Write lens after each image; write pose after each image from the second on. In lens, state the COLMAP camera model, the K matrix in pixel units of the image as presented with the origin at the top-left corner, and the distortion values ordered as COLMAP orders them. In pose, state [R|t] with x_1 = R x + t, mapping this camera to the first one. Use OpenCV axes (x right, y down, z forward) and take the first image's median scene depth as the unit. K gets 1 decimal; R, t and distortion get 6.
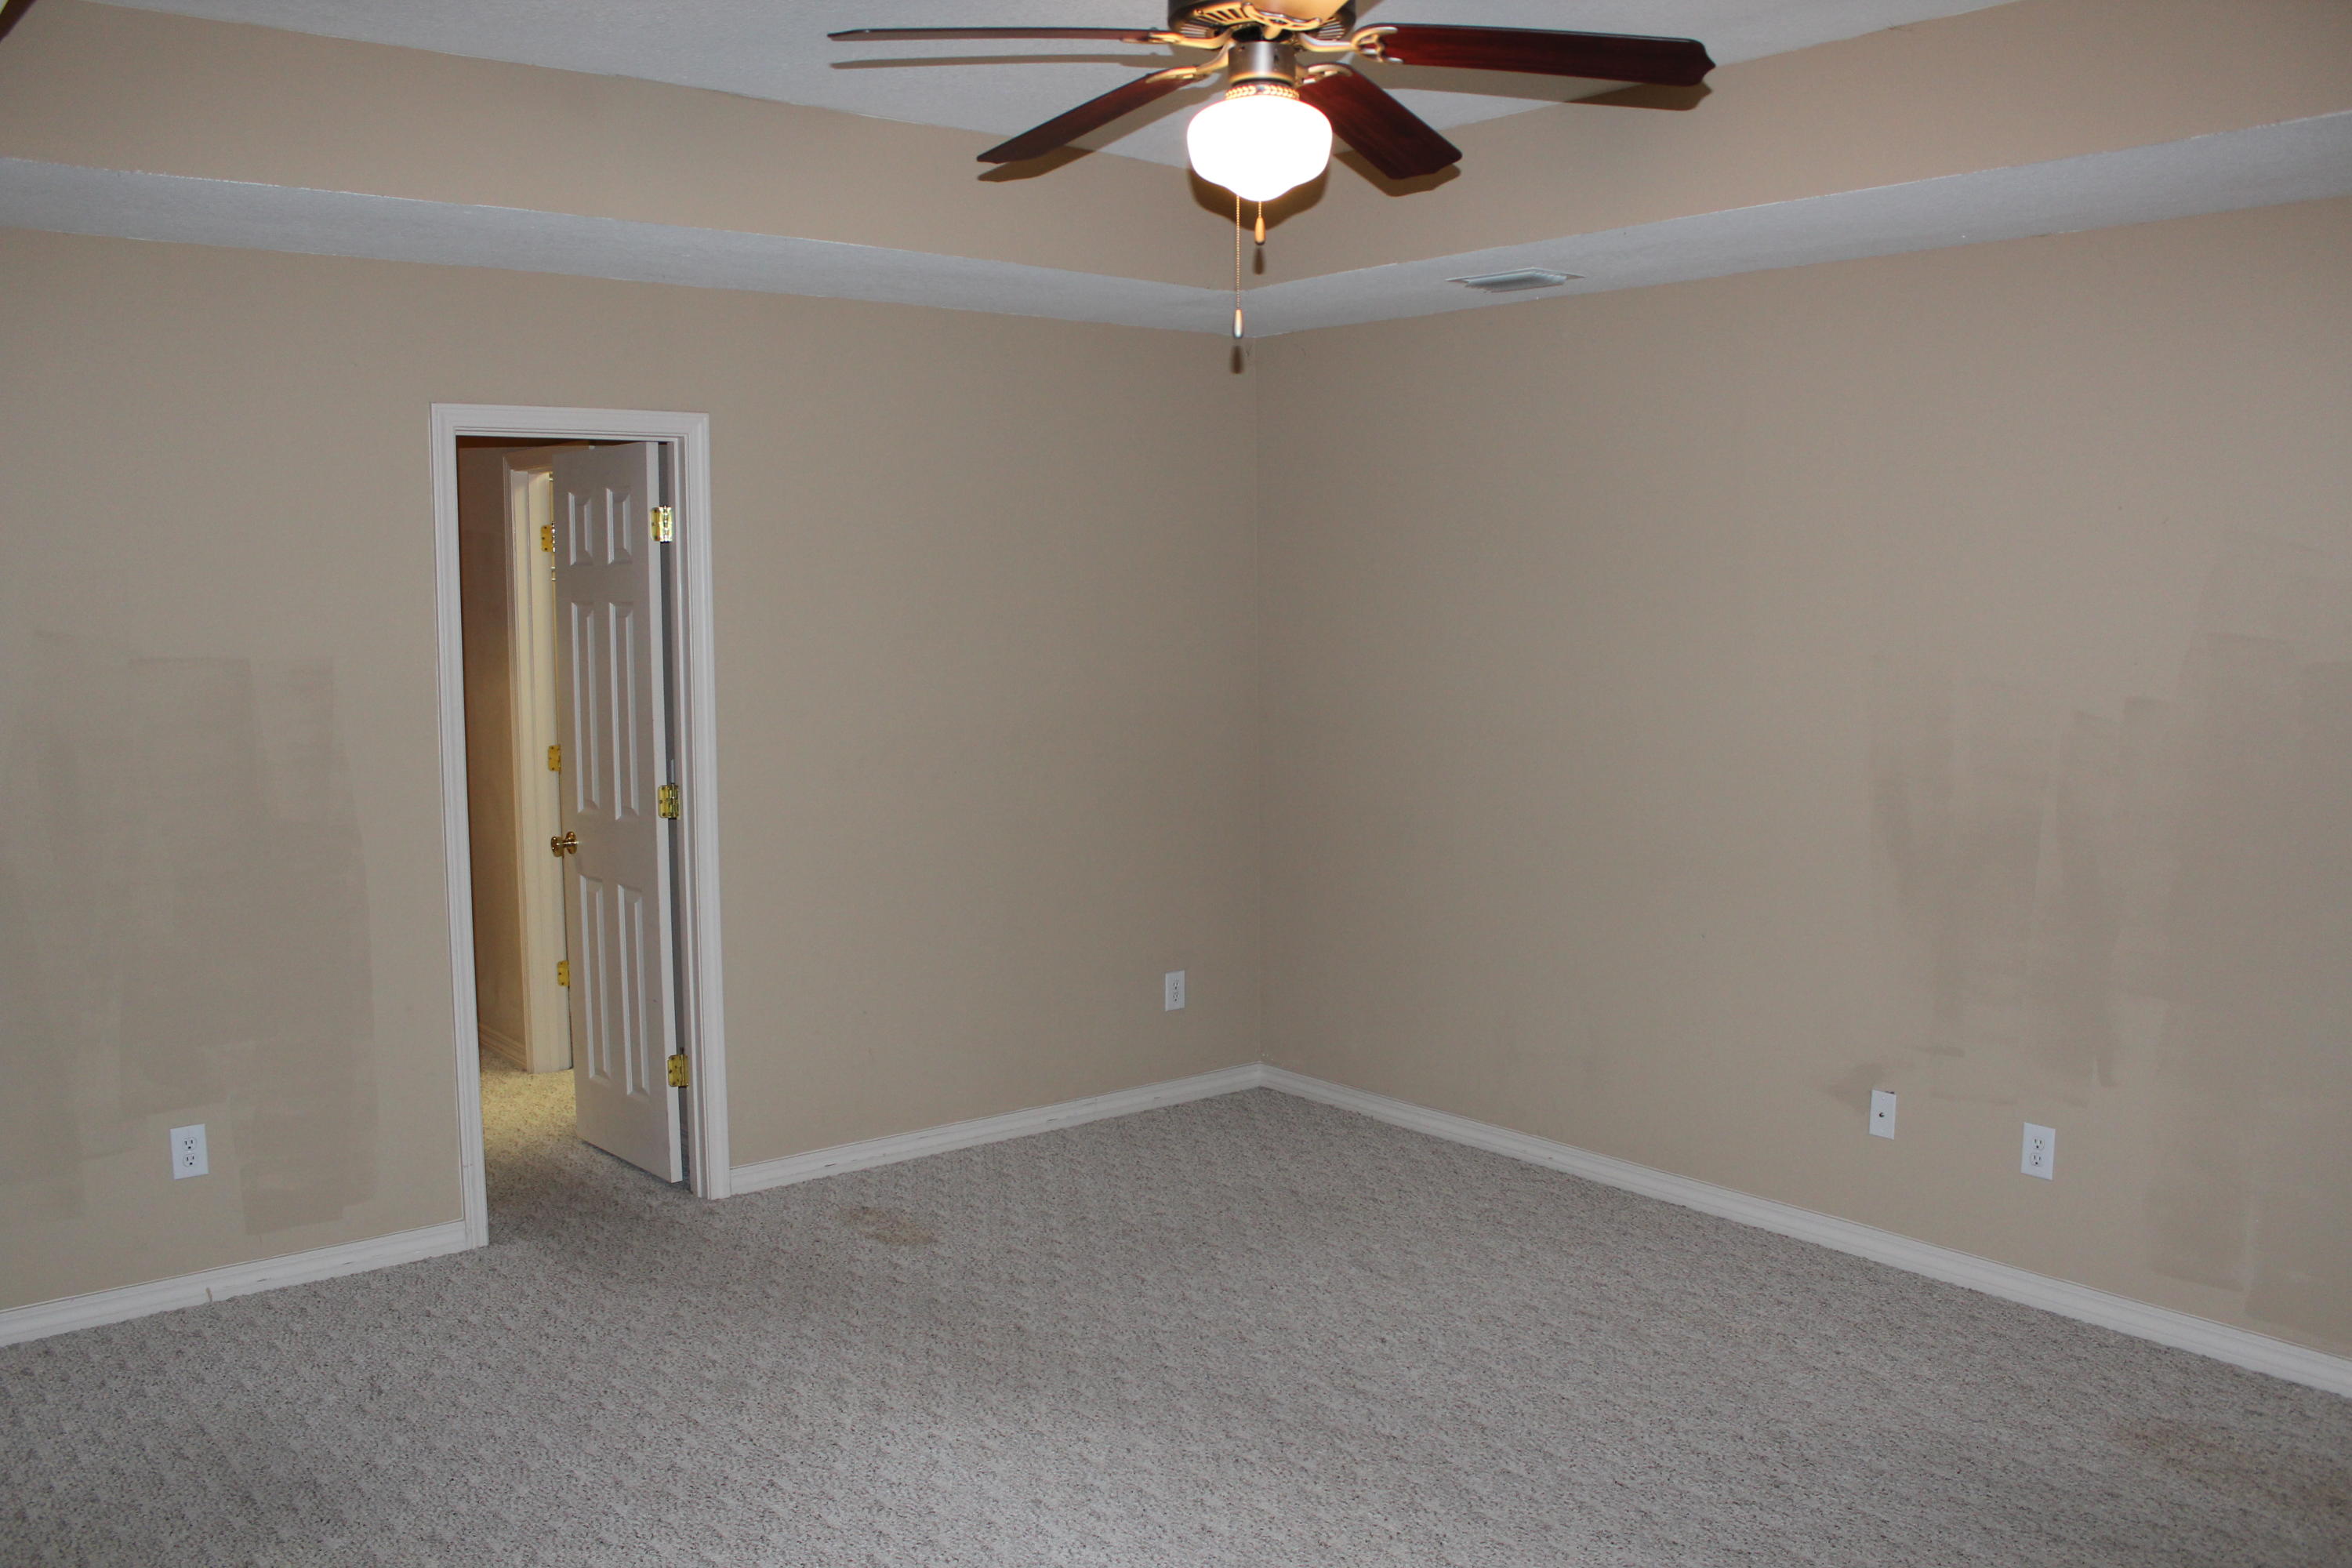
lens RADIAL K [[2000.2, 0, 1167.5], [0, 2000.2, 784.7], [0, 0, 1]] dist [-0.095084, 0.058458]
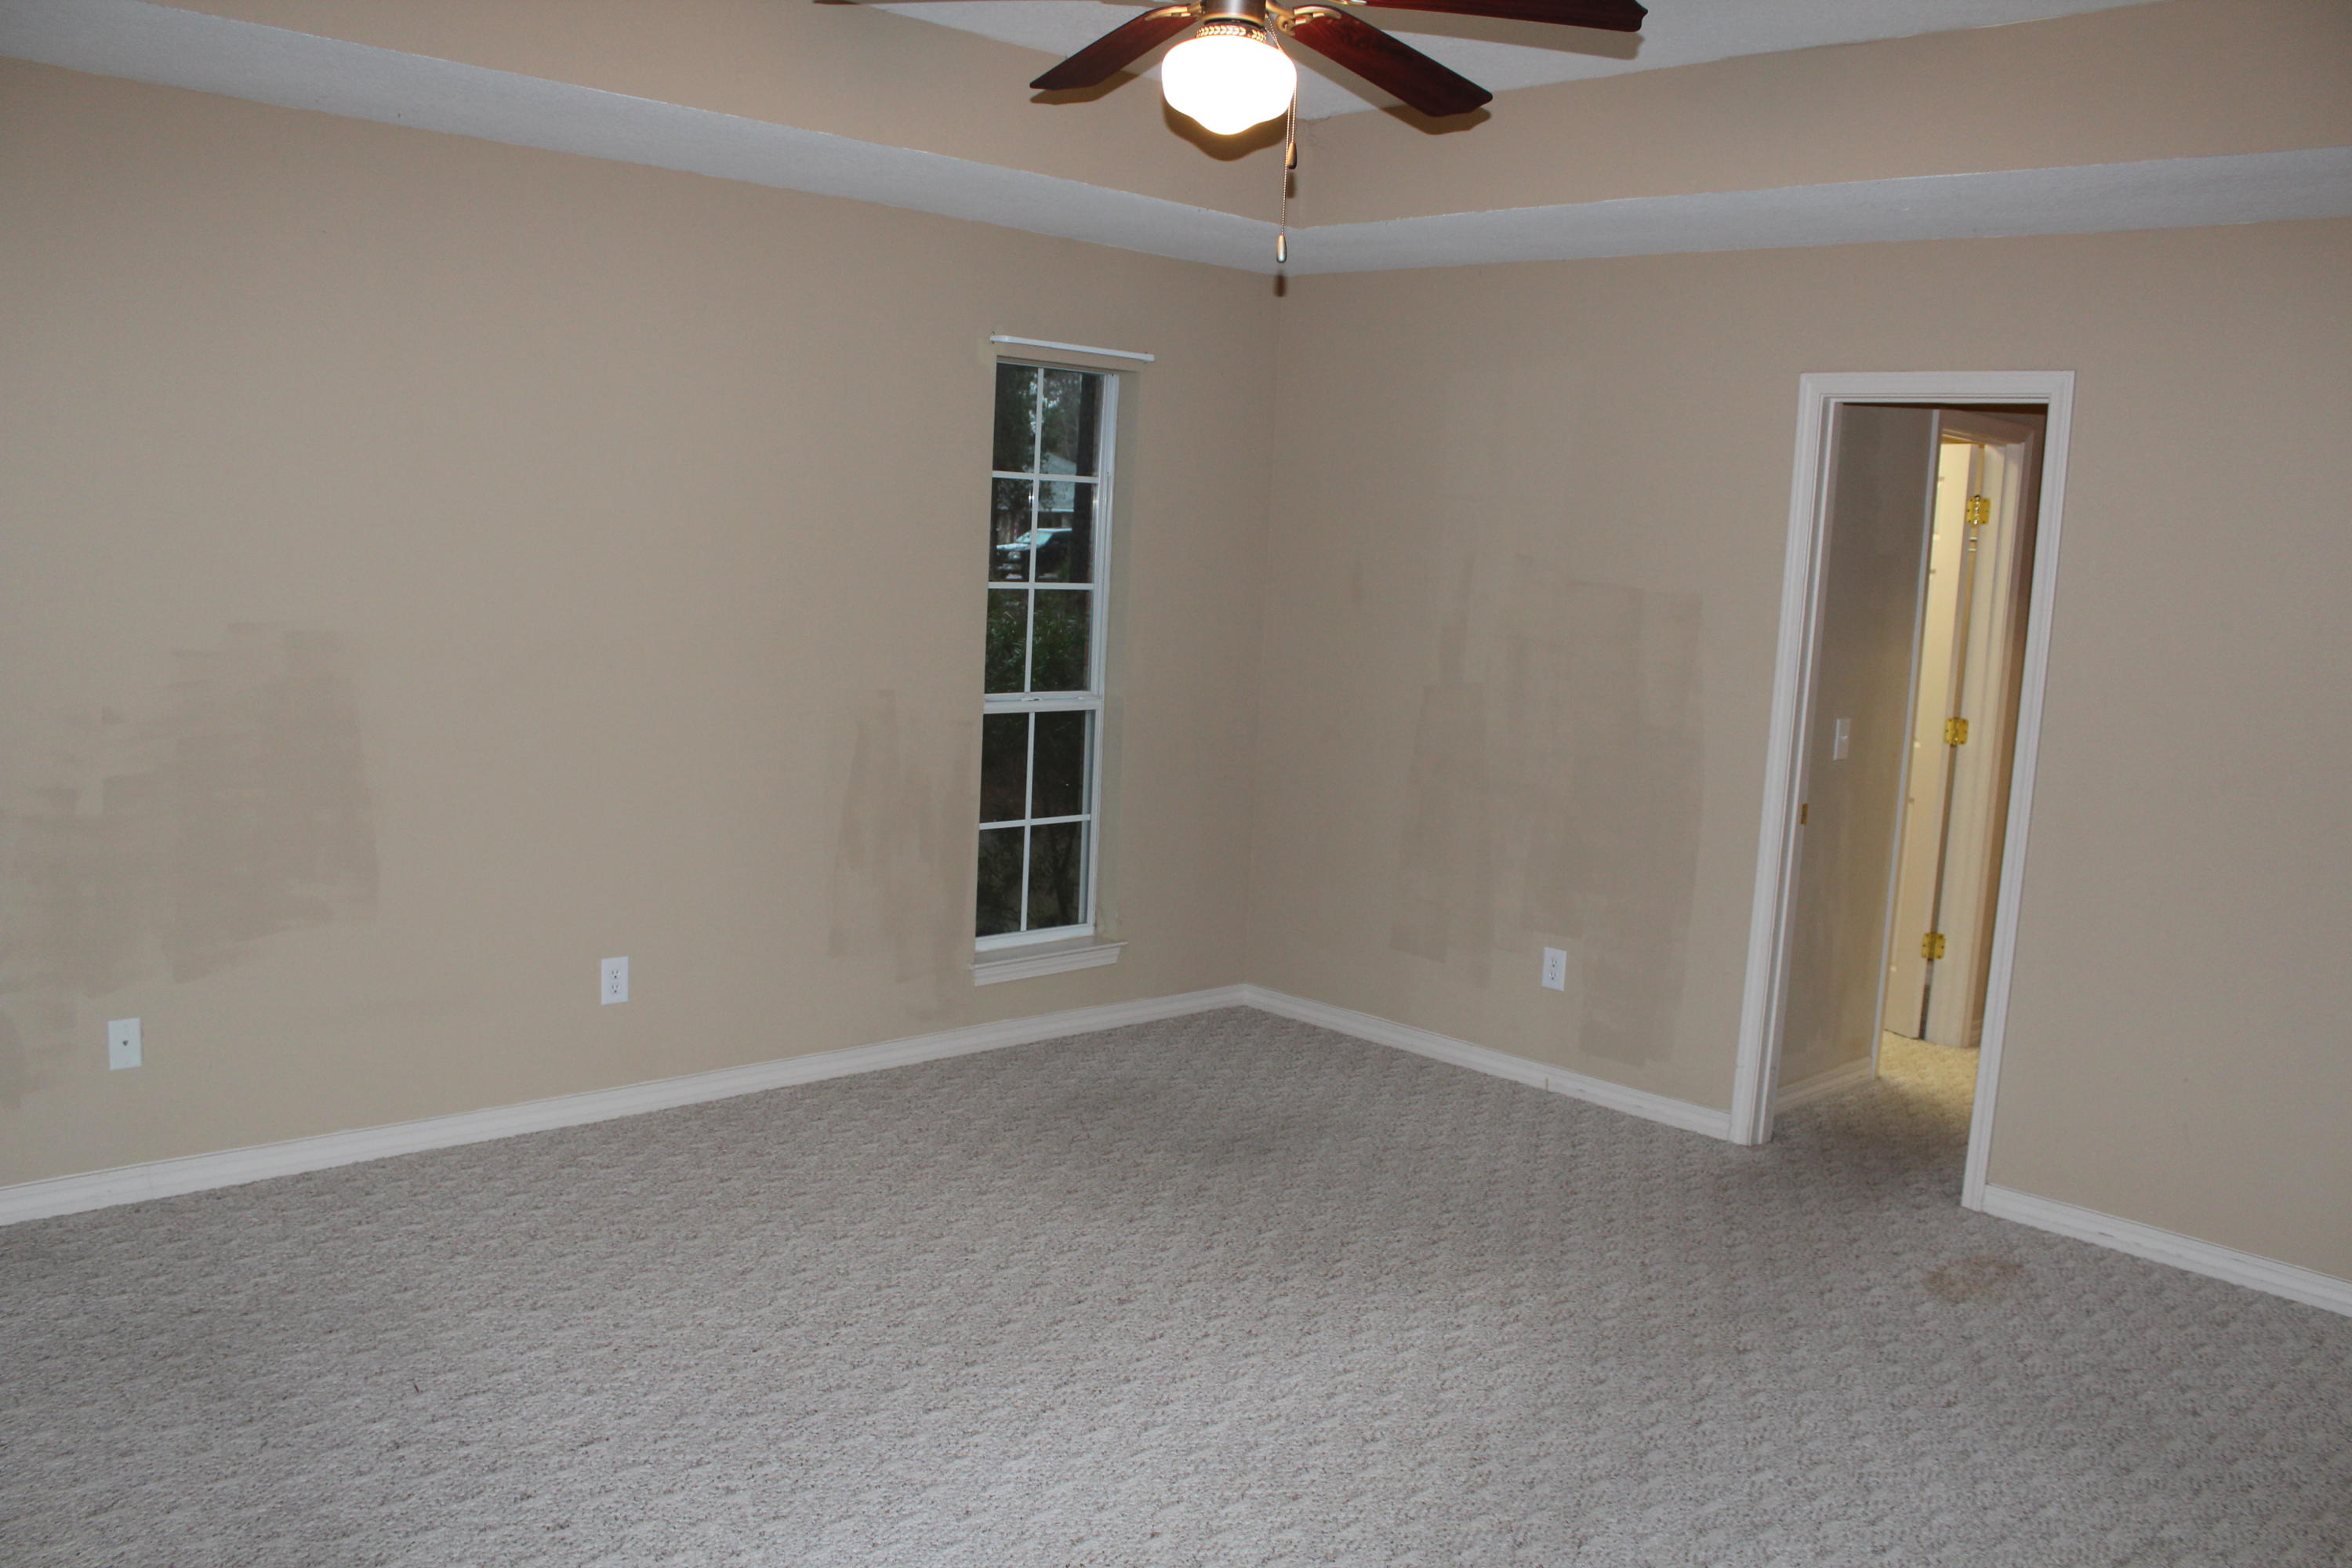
lens RADIAL K [[2000.2, 0, 1167.6], [0, 2000.2, 776.3], [0, 0, 1]] dist [-0.095084, 0.058458]
pose [[0.102771, 0.135973, -0.985368, 0.721694], [-0.157079, 0.980402, 0.118905, -0.049378], [0.982224, 0.142561, 0.122115, 0.563267]]
